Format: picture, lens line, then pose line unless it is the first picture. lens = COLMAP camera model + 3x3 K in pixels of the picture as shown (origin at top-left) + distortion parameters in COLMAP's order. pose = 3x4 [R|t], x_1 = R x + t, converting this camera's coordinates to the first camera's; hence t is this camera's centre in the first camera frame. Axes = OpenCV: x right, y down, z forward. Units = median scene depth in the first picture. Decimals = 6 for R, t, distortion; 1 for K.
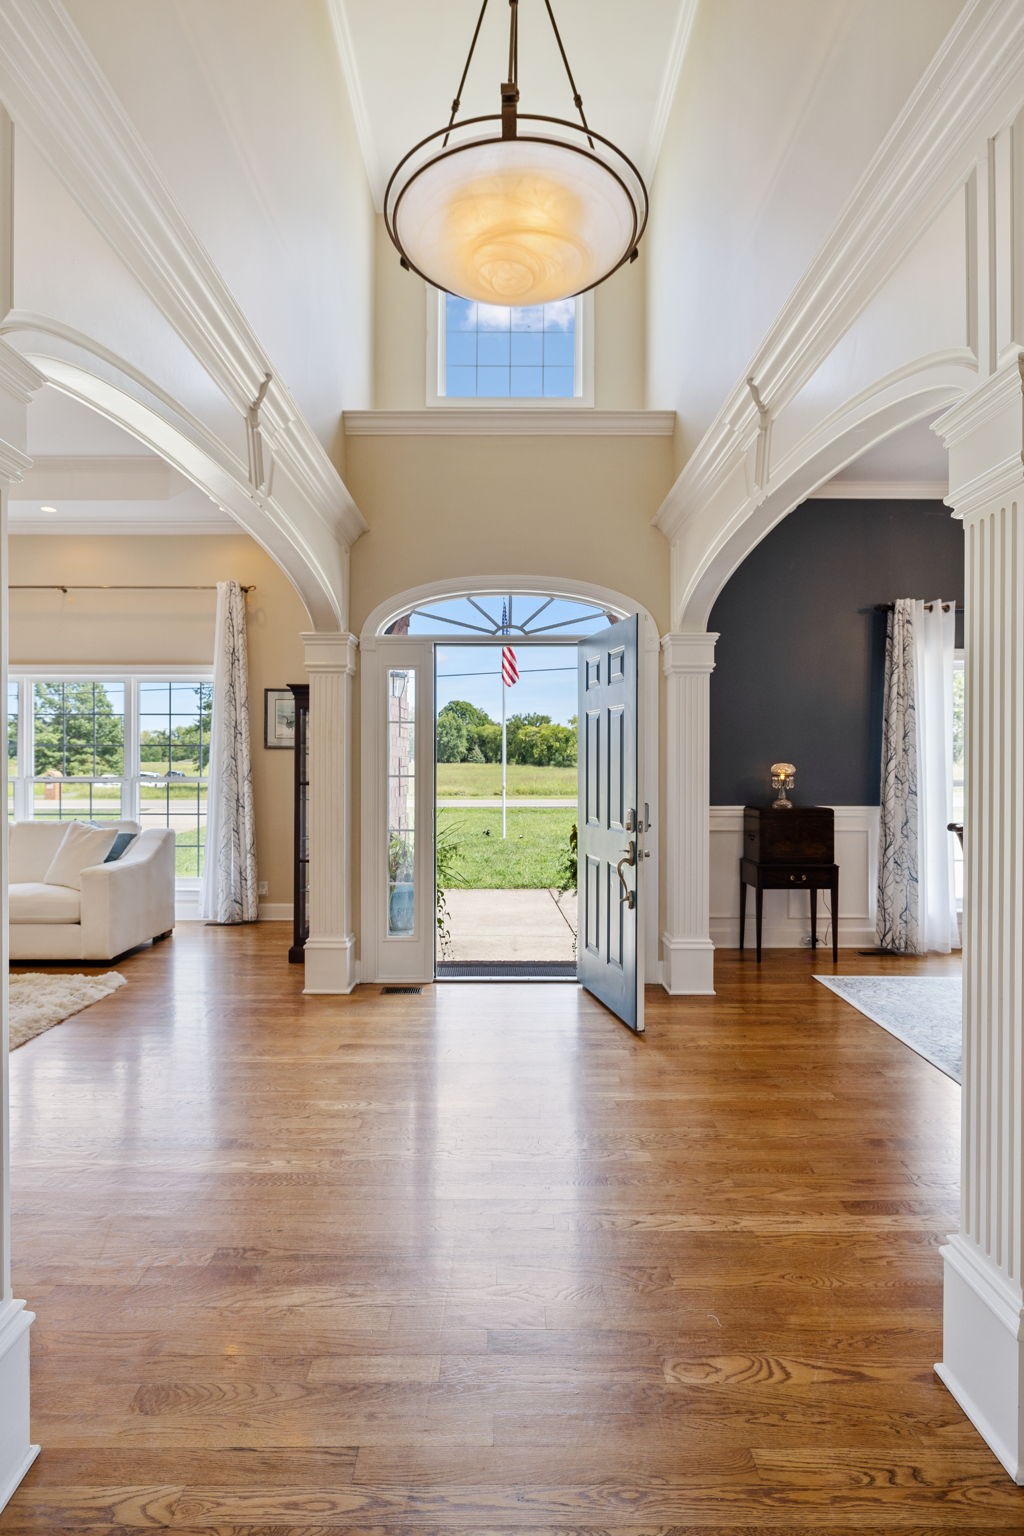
lens RADIAL K [[665.5, 0, 513.9], [0, 665.5, 769.3], [0, 0, 1]] dist [-0.000215, -0.000503]
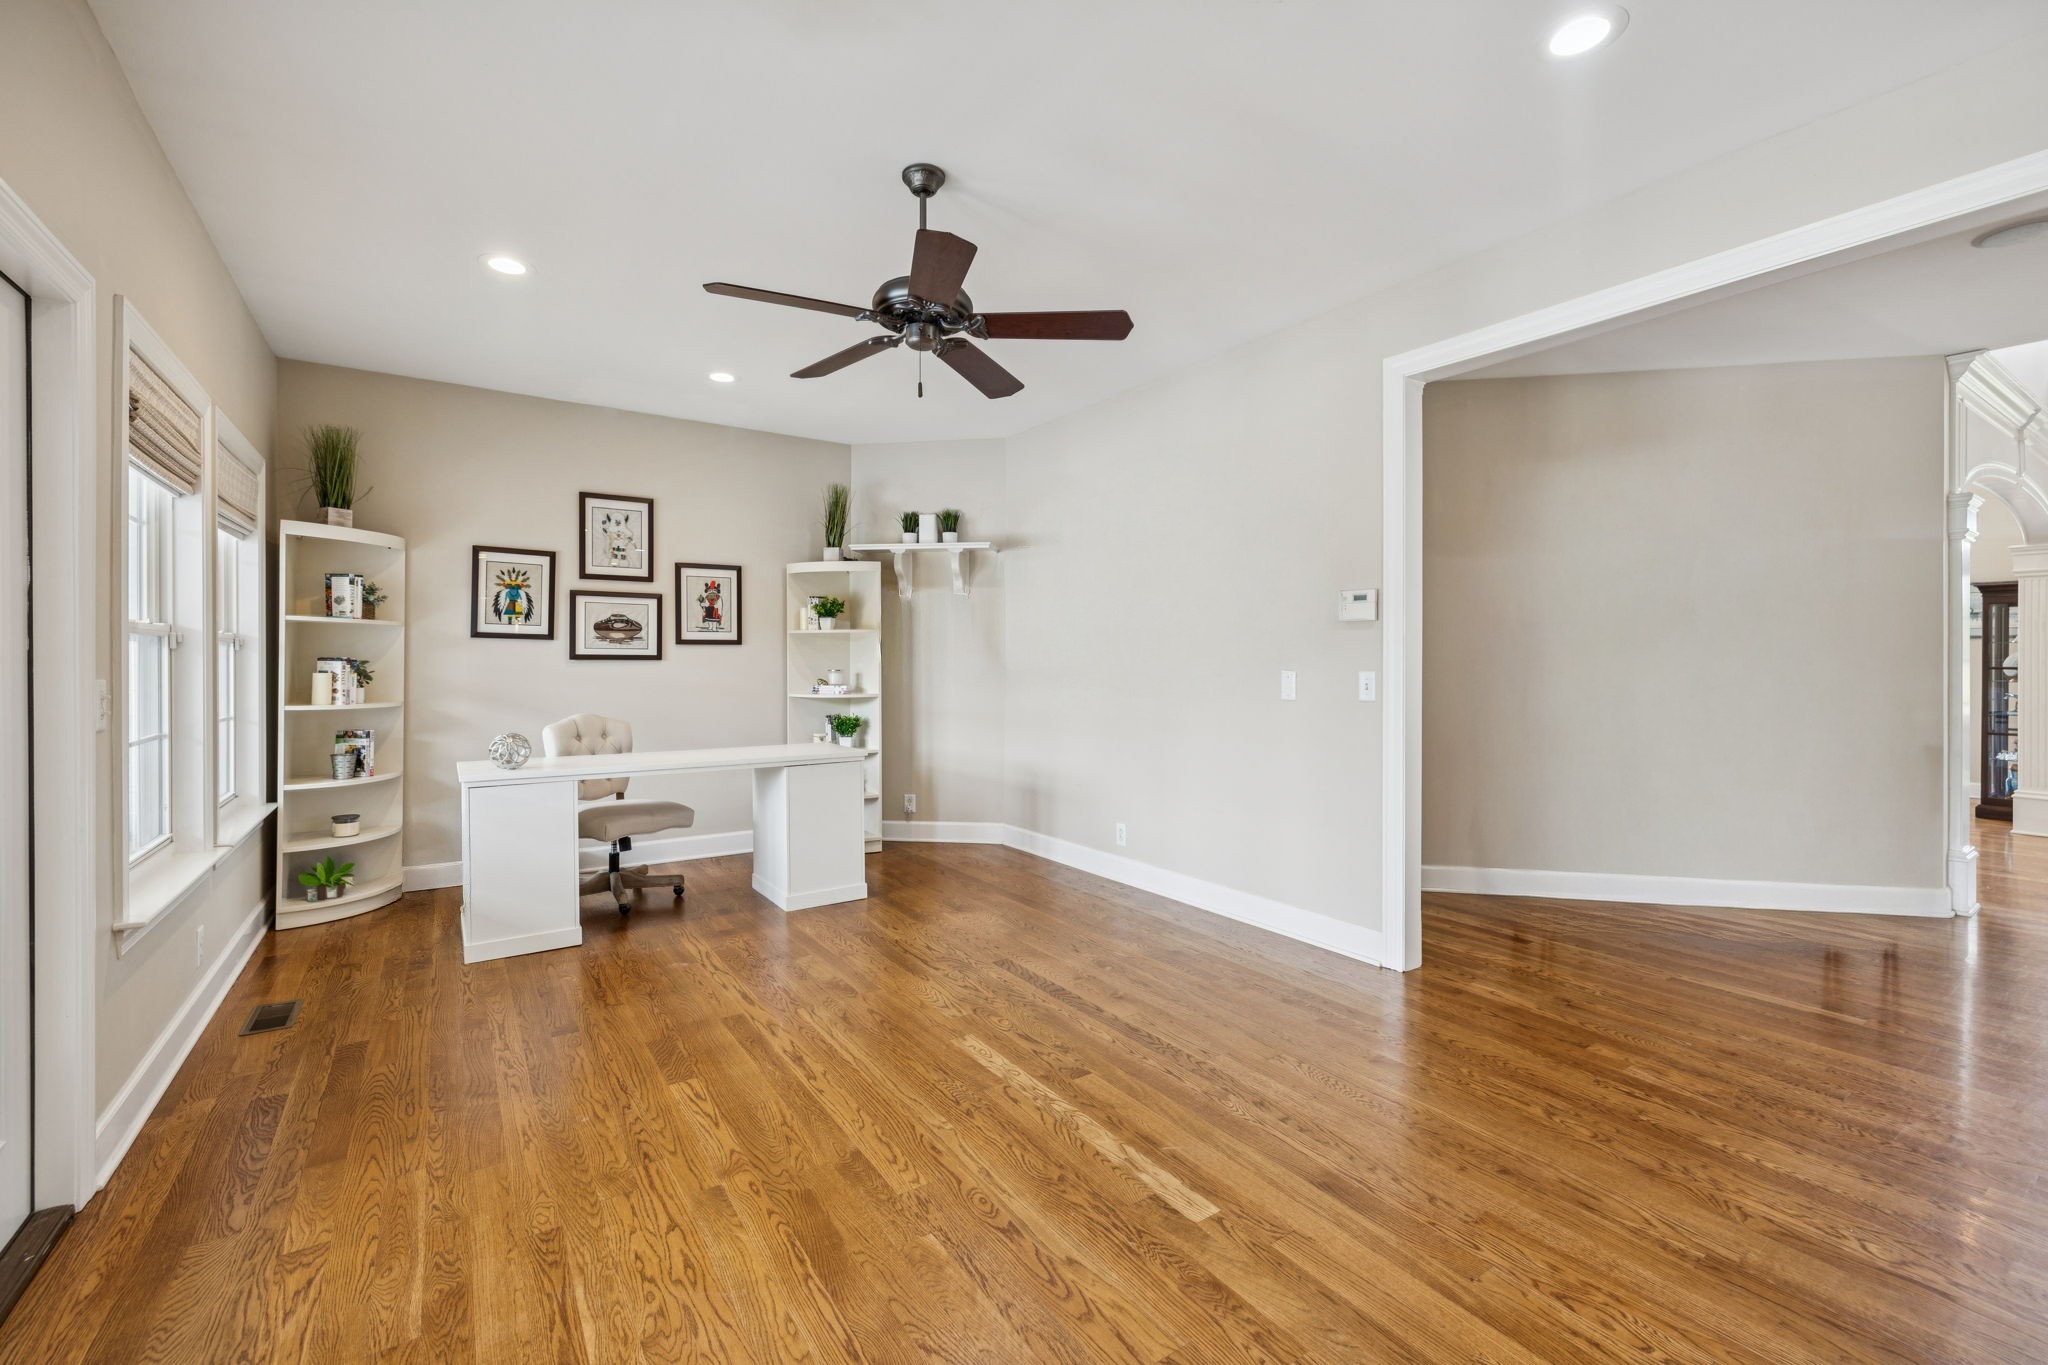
lens RADIAL K [[887.3, 0, 1027.7], [0, 887.3, 671.1], [0, 0, 1]] dist [-0.000215, -0.000503]
pose [[0.562604, 0.007227, -0.826695, 0.024483], [-0.000515, 0.999965, 0.008391, 0.019160], [0.826726, -0.004295, 0.562588, -1.498935]]
